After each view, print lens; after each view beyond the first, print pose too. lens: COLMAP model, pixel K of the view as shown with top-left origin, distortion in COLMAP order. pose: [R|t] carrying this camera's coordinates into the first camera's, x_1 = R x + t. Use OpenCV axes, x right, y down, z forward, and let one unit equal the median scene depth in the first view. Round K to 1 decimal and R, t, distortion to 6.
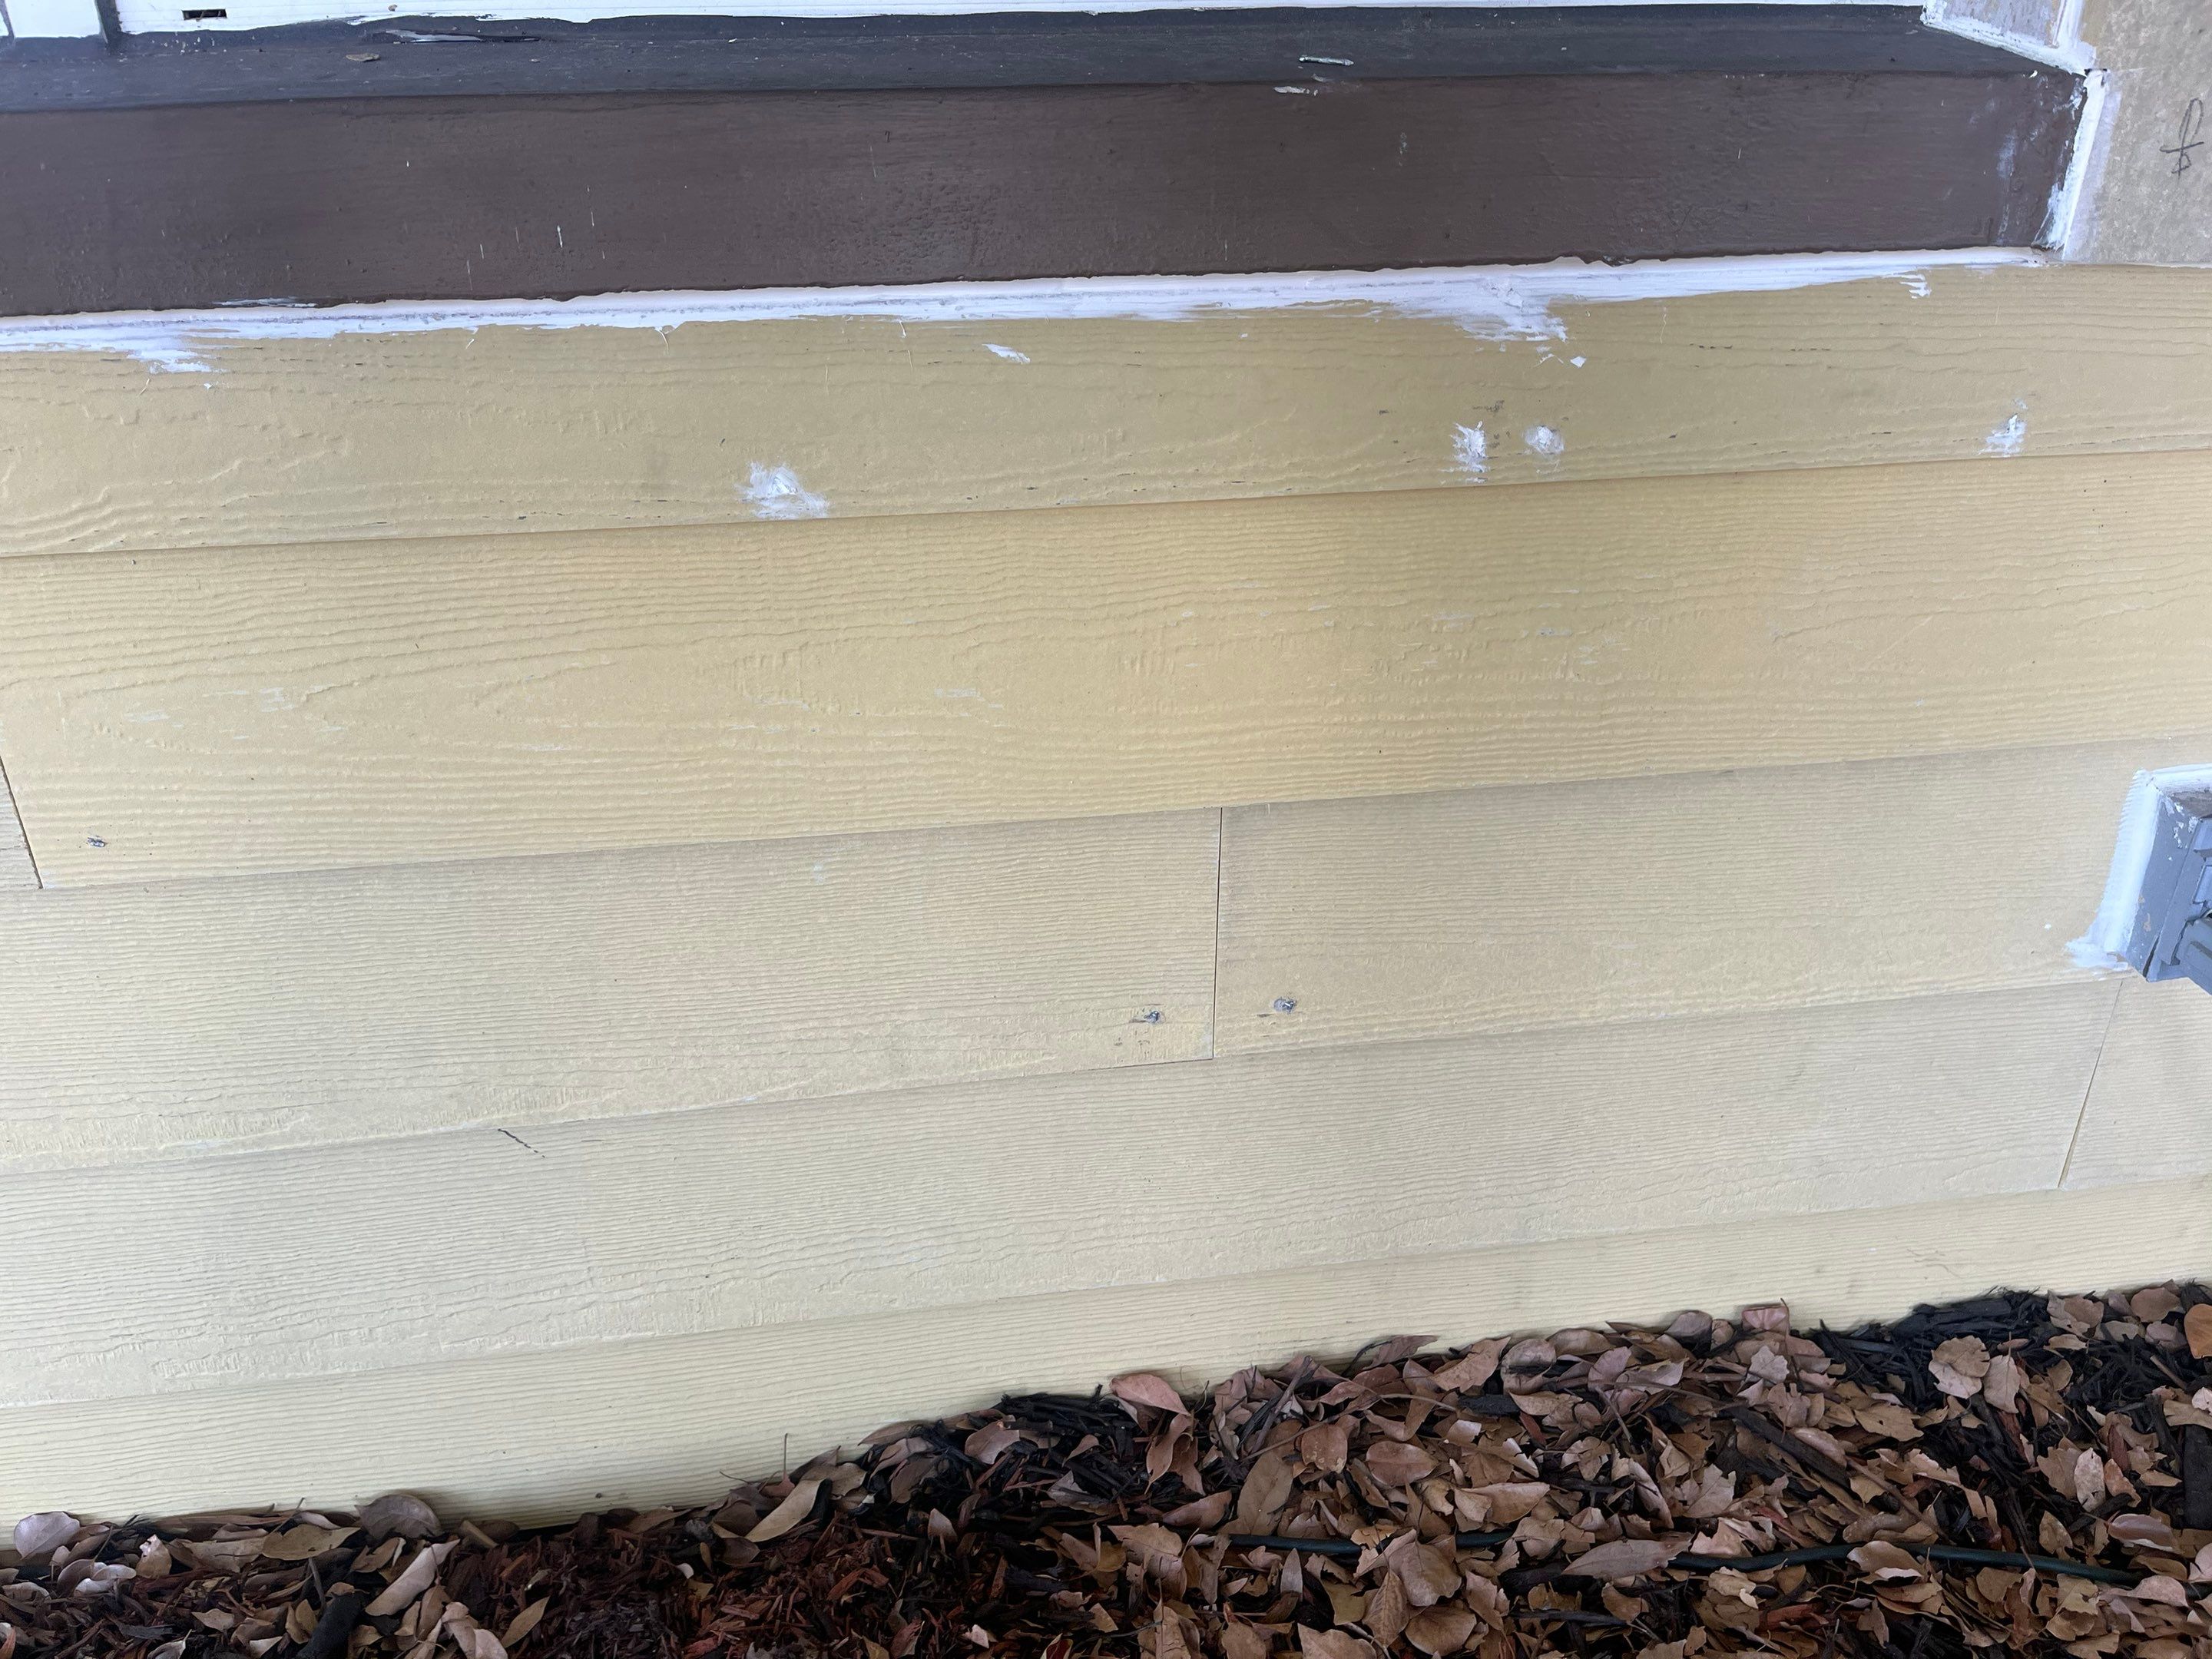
lens RADIAL K [[1509.7, 0, 1106.0], [0, 1509.7, 829.5], [0, 0, 1]] dist [-0.010620, -0.005292]
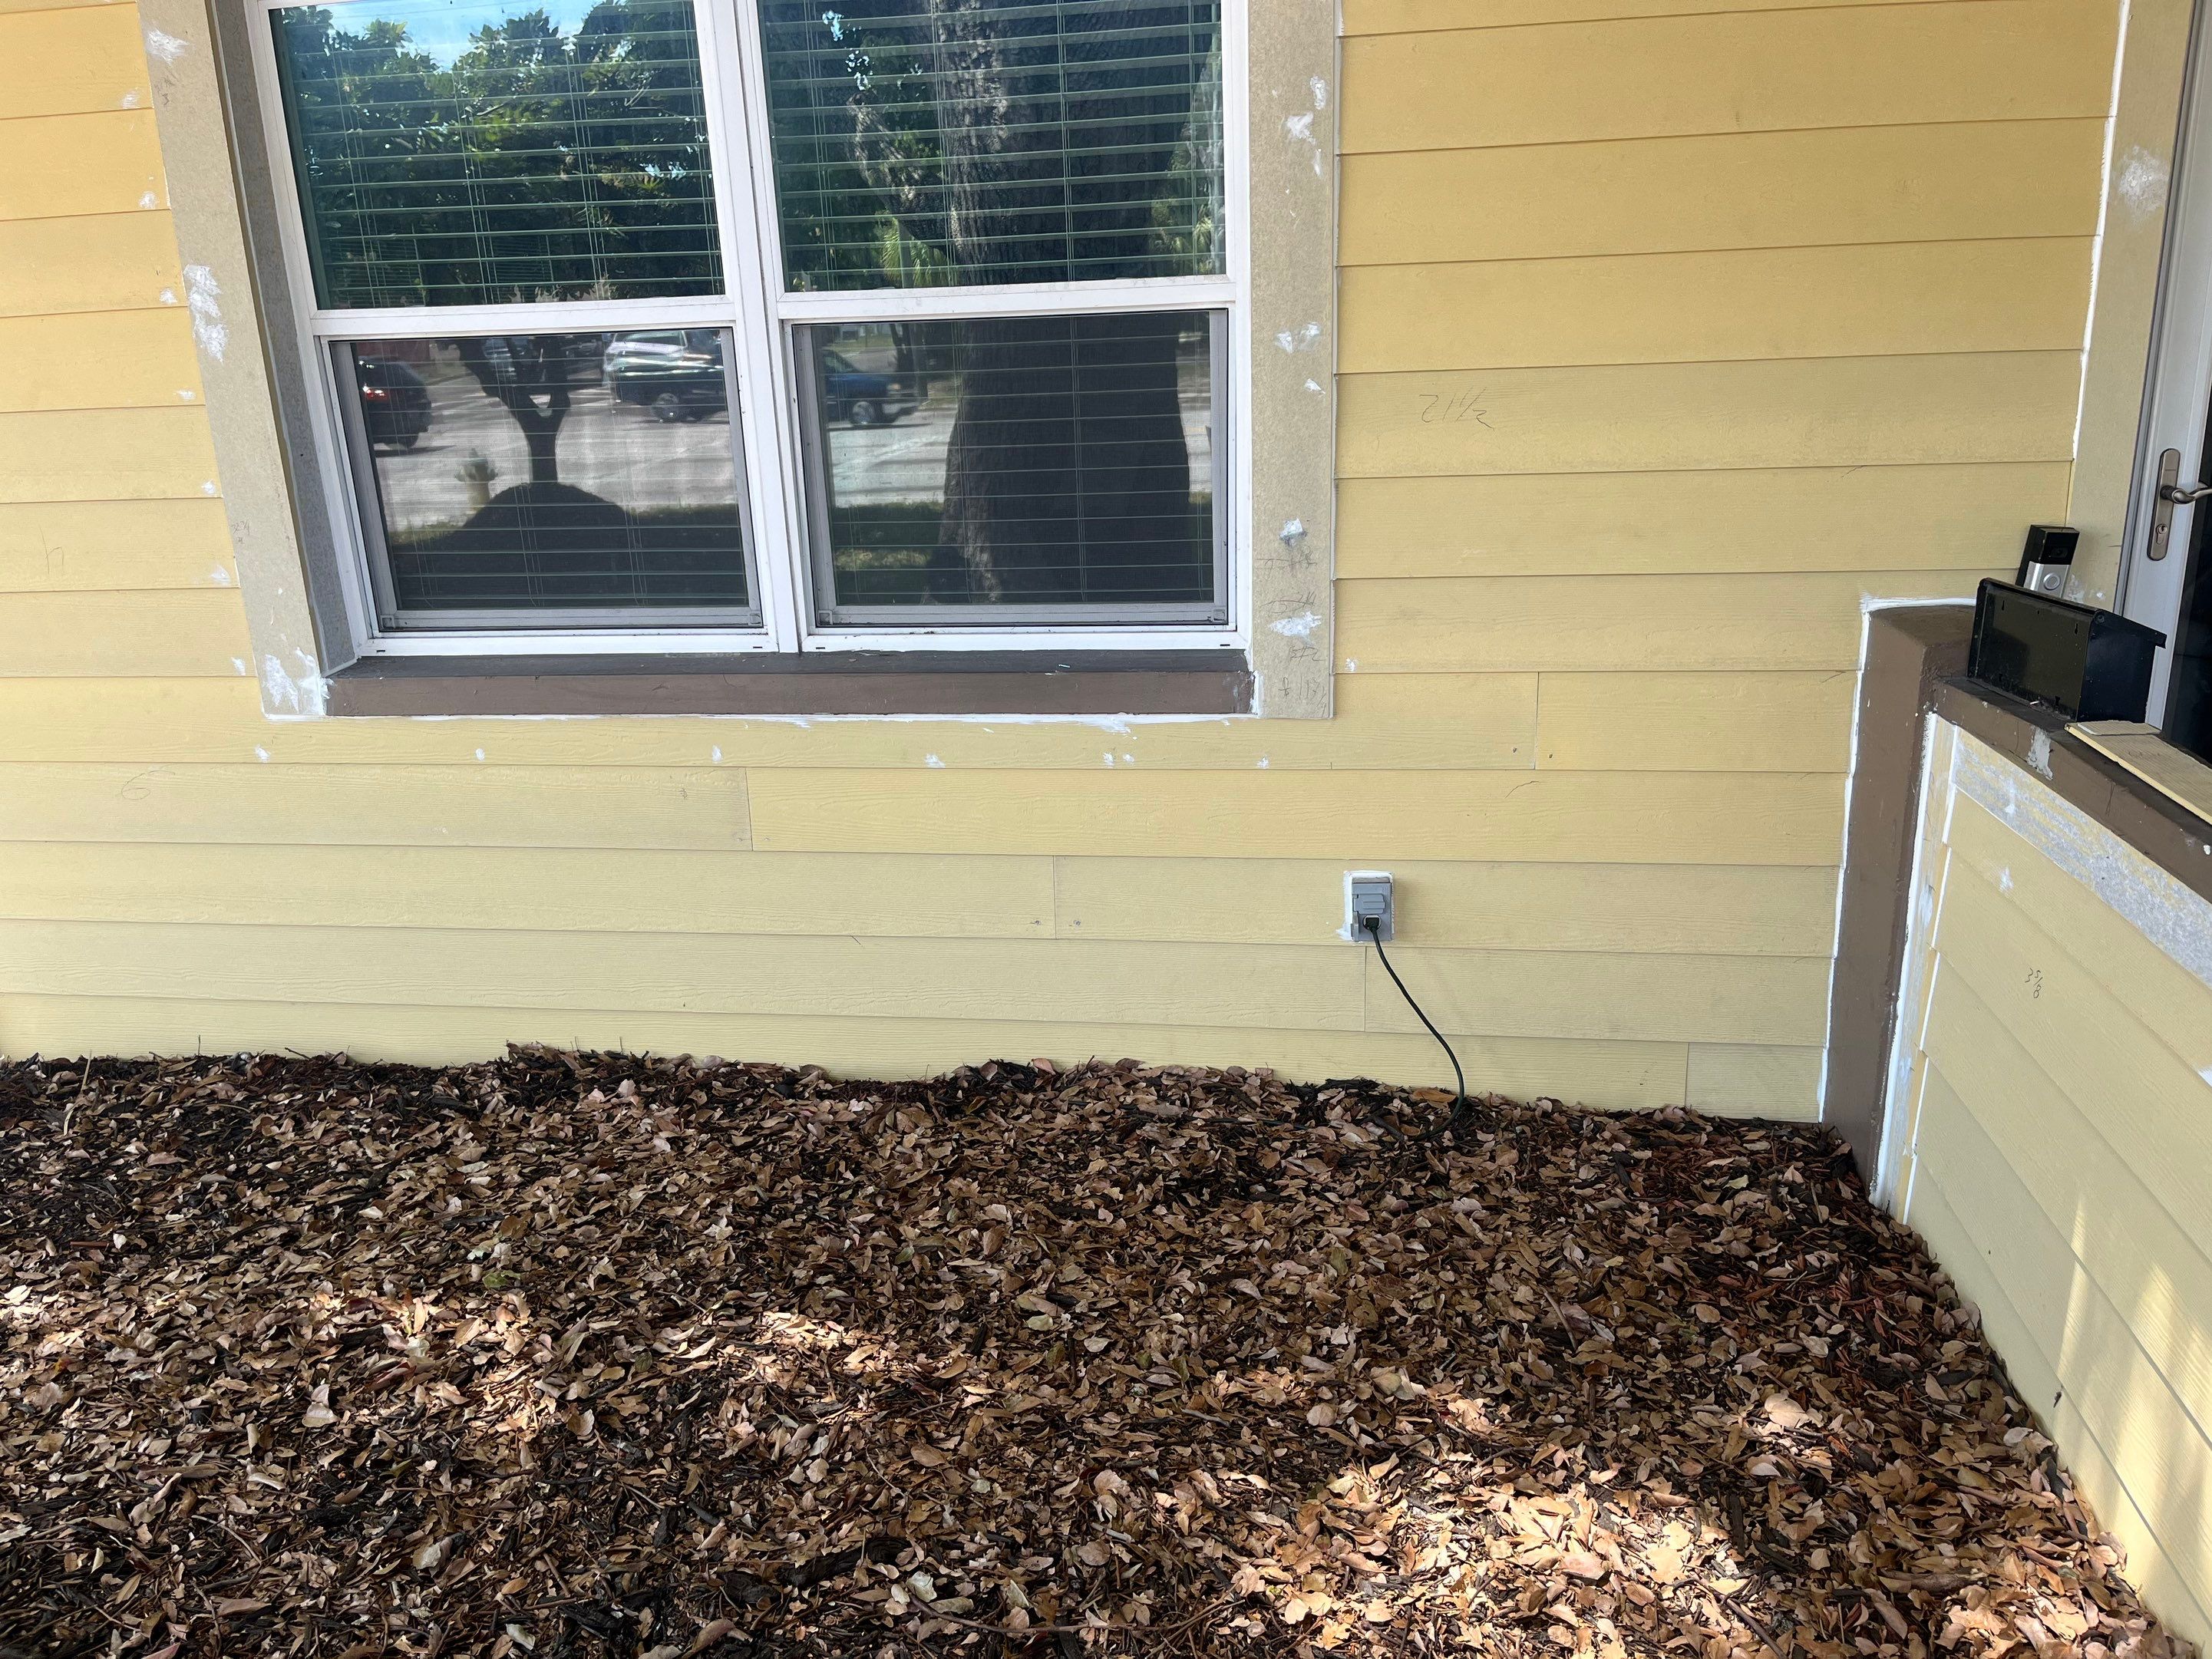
lens RADIAL K [[1696.5, 0, 1114.9], [0, 1696.5, 842.6], [0, 0, 1]] dist [0.005443, -0.002924]
pose [[0.944212, 0.066701, -0.322513, 1.418879], [-0.117165, 0.983241, -0.139673, 0.465958], [0.307791, 0.169668, 0.936204, -2.518988]]
